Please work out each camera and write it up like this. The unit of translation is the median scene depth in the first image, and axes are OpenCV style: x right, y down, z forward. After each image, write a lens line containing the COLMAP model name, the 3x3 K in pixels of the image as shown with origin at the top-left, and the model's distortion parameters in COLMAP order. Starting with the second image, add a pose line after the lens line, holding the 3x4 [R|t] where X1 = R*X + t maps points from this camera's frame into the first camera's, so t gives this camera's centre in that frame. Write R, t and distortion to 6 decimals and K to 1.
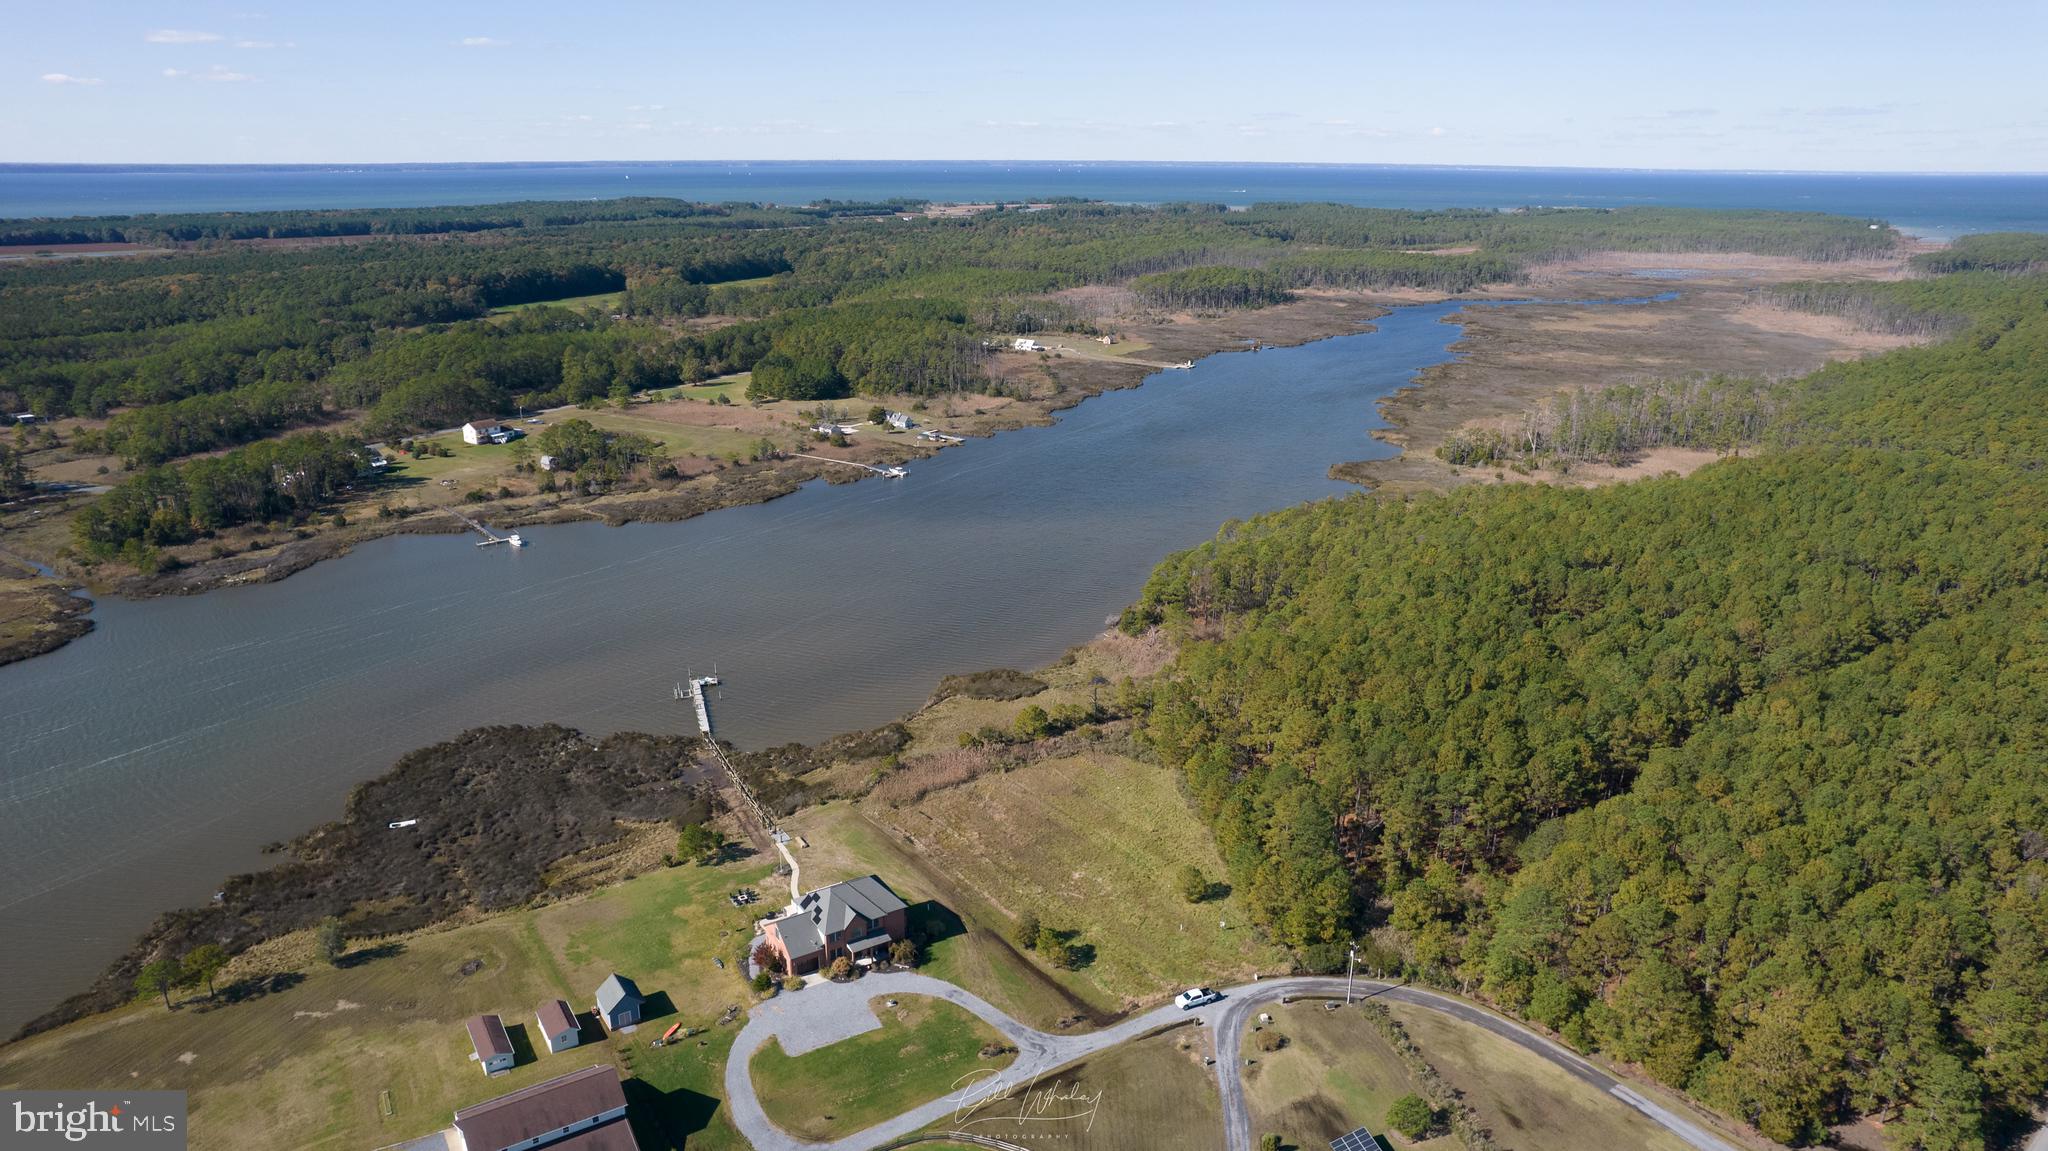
lens RADIAL K [[1310.3, 0, 1016.1], [0, 1310.3, 579.7], [0, 0, 1]] dist [-0.076149, 0.066968]
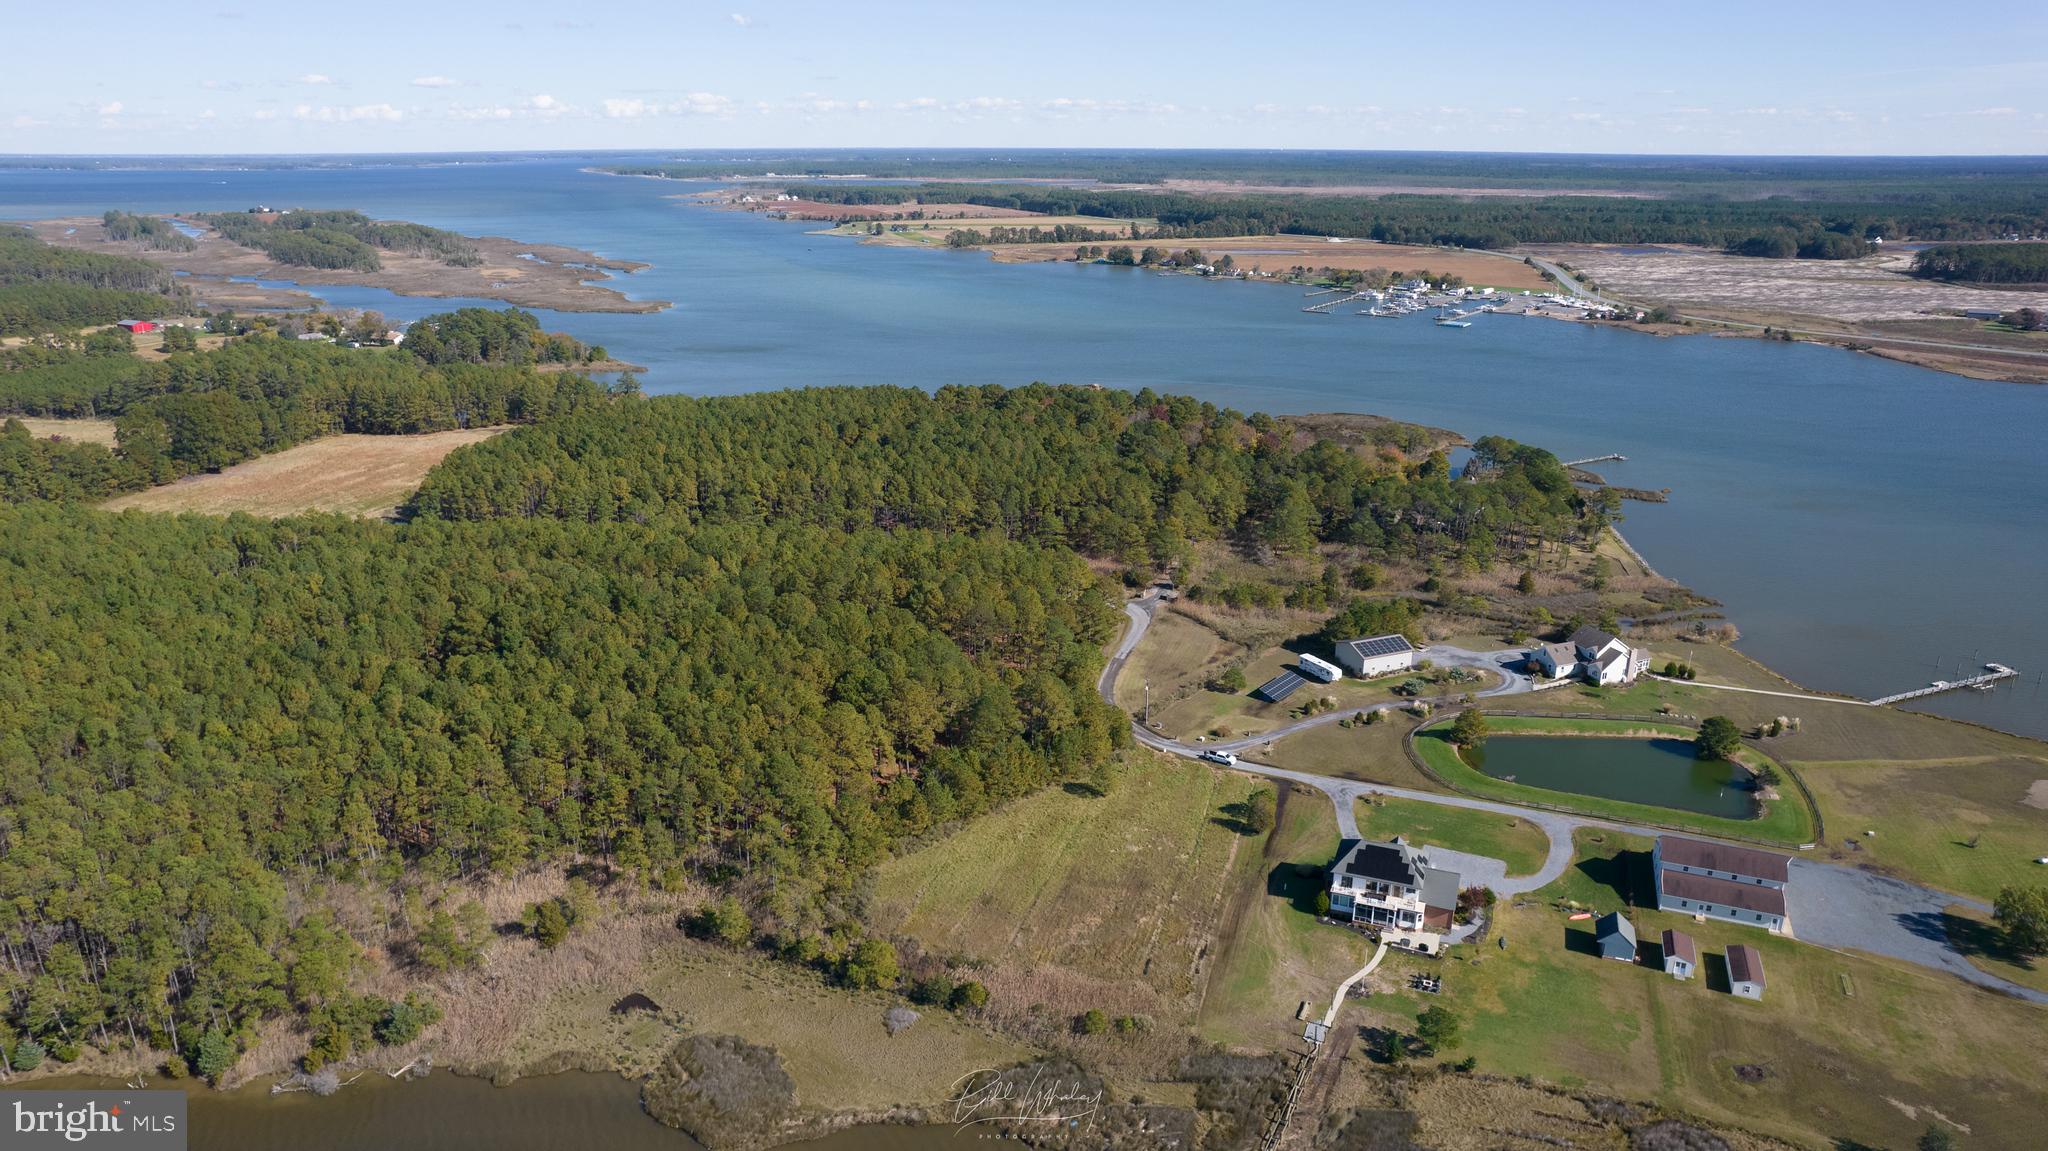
lens RADIAL K [[1310.3, 0, 1016.1], [0, 1310.3, 579.7], [0, 0, 1]] dist [-0.076149, 0.066968]
pose [[-0.583826, -0.263865, 0.767803, -0.539307], [0.248913, 0.841994, 0.478632, -0.397885], [-0.772780, 0.470554, -0.425899, 1.211851]]
